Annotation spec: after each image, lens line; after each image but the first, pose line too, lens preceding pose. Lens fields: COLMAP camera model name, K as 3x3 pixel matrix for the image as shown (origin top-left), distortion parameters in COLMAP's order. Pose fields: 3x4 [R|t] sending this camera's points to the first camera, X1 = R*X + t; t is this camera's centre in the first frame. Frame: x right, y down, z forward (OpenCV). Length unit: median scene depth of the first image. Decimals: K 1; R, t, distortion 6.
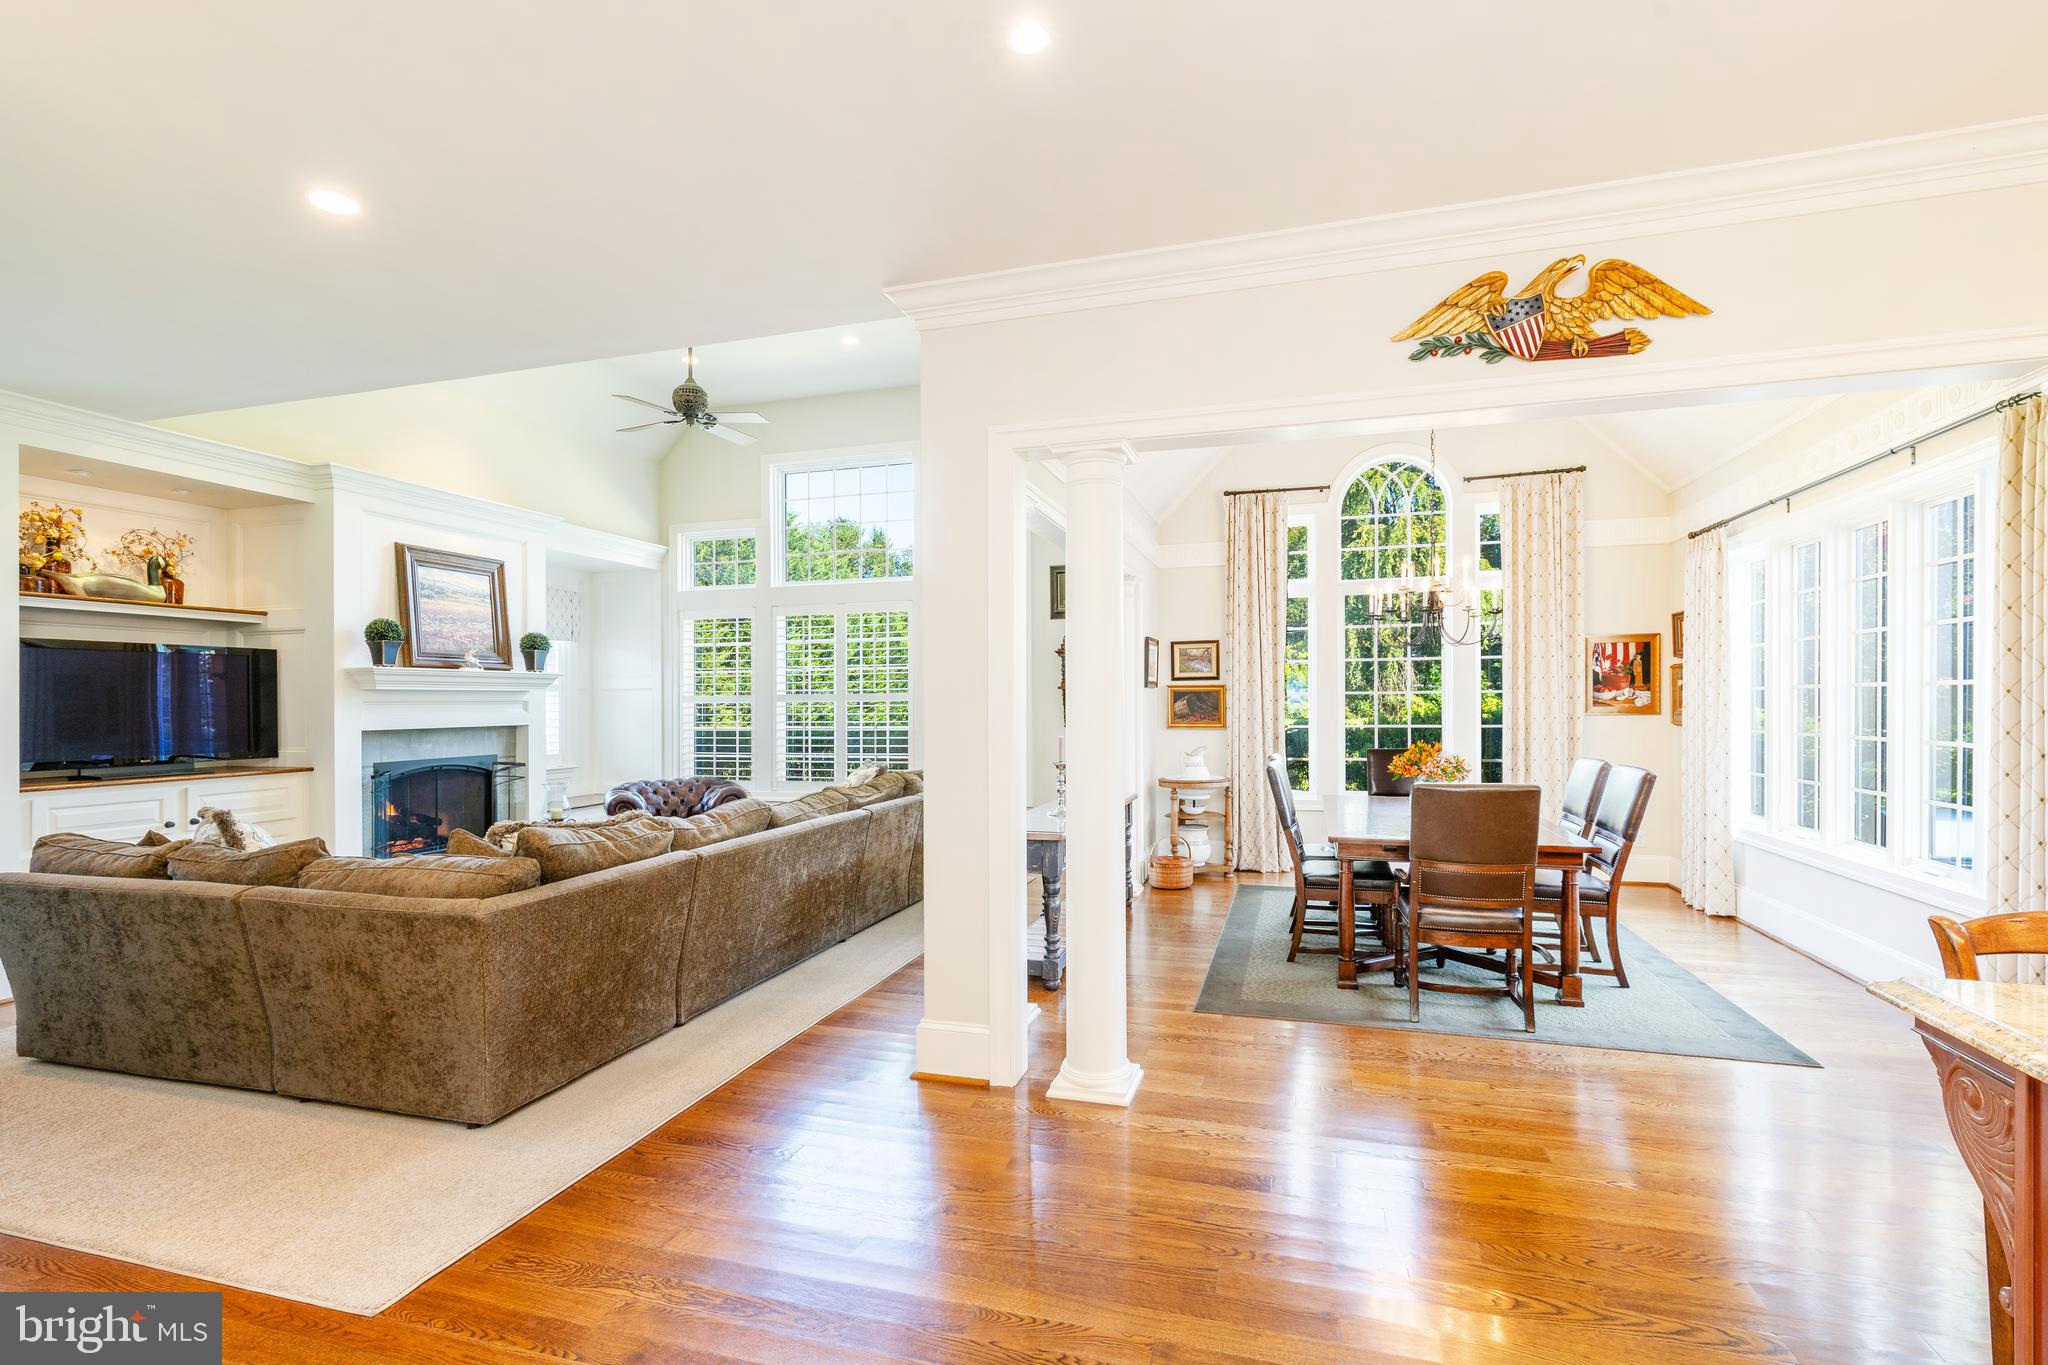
lens RADIAL K [[915.5, 0, 1028.0], [0, 915.5, 699.7], [0, 0, 1]] dist [0.001194, 0.000124]
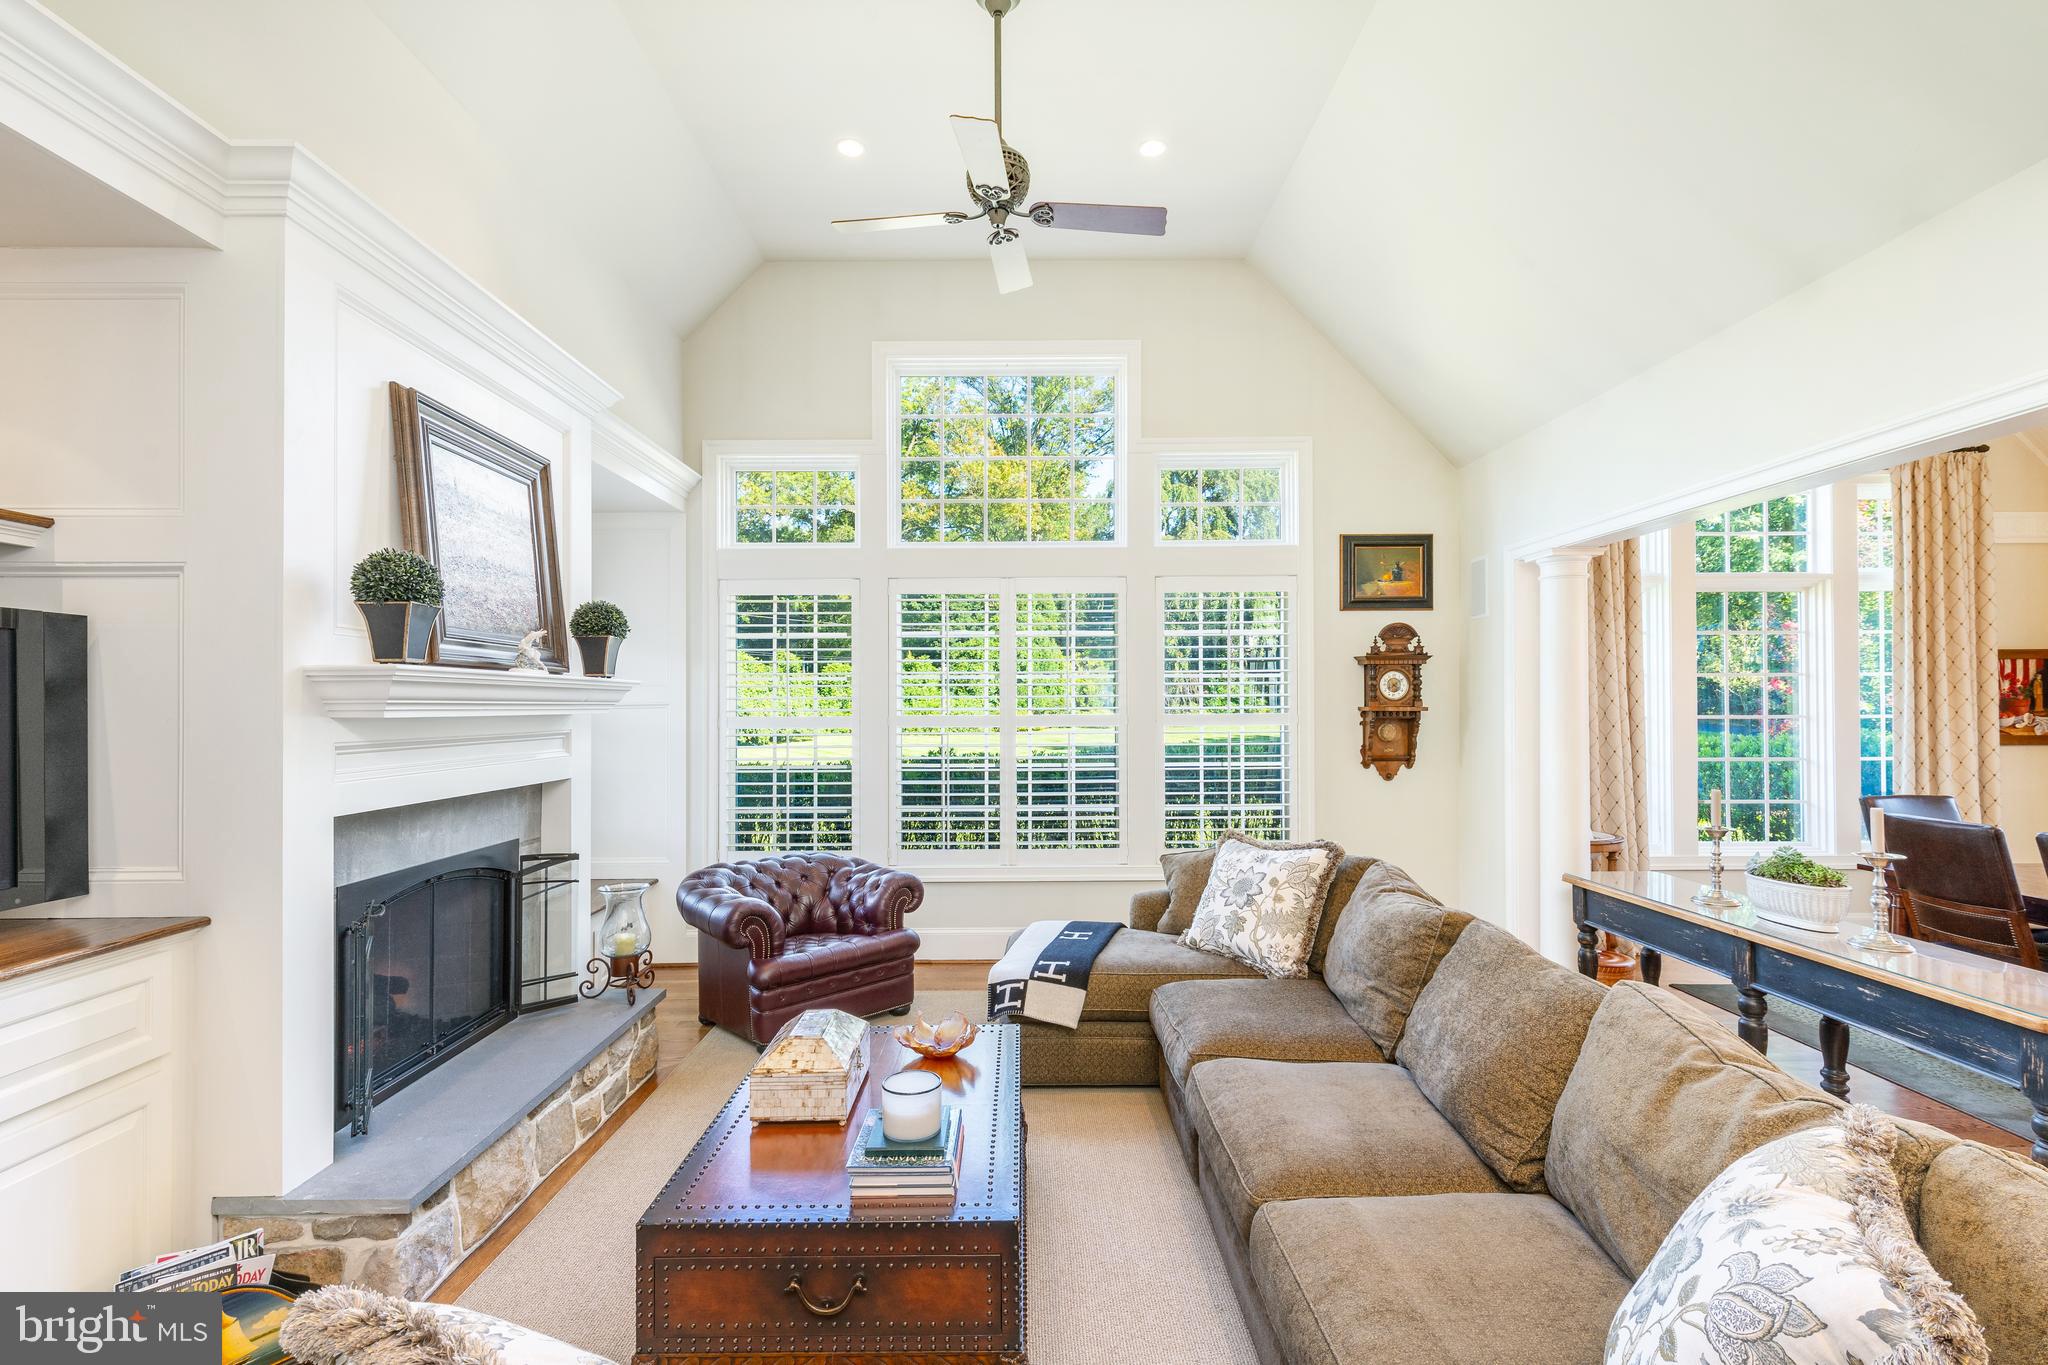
lens RADIAL K [[936.8, 0, 1021.0], [0, 936.8, 697.0], [0, 0, 1]] dist [0.000576, -0.000034]
pose [[0.956976, 0.006612, 0.290093, -0.488812], [-0.003778, 0.999940, -0.010329, -0.015440], [-0.290144, 0.008788, 0.956943, 0.444119]]
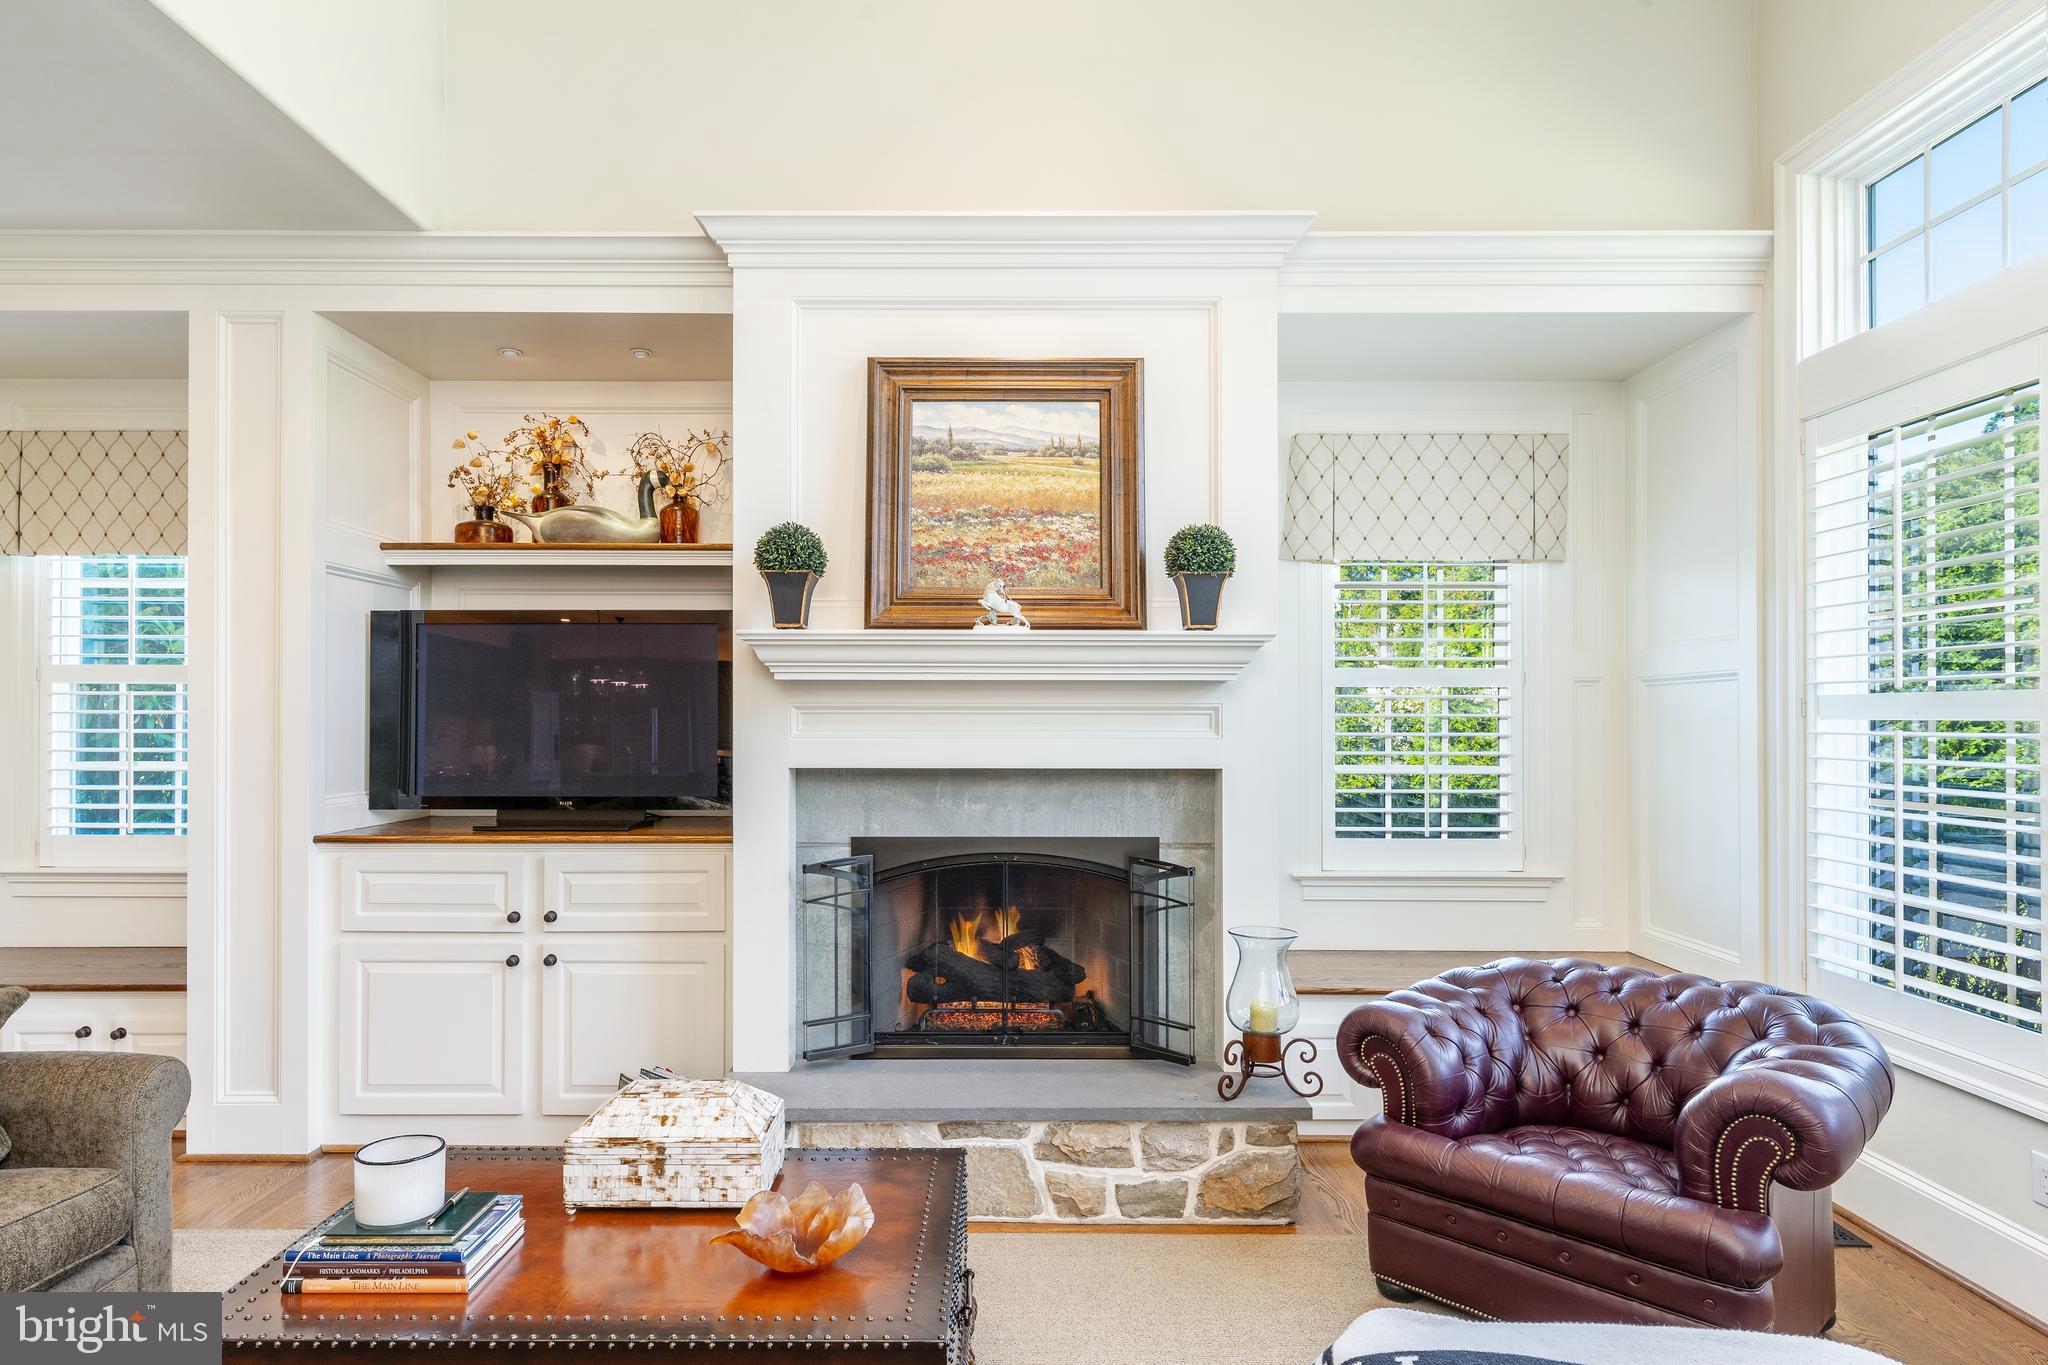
lens RADIAL K [[1210.0, 0, 1024.0], [0, 1210.0, 682.5], [0, 0, 1]] dist [-0.000549, 0.000171]
pose [[0.280235, -0.010115, -0.959878, -0.082511], [-0.002212, 0.999935, -0.011183, -0.003190], [0.959929, 0.005257, 0.280195, 0.832255]]
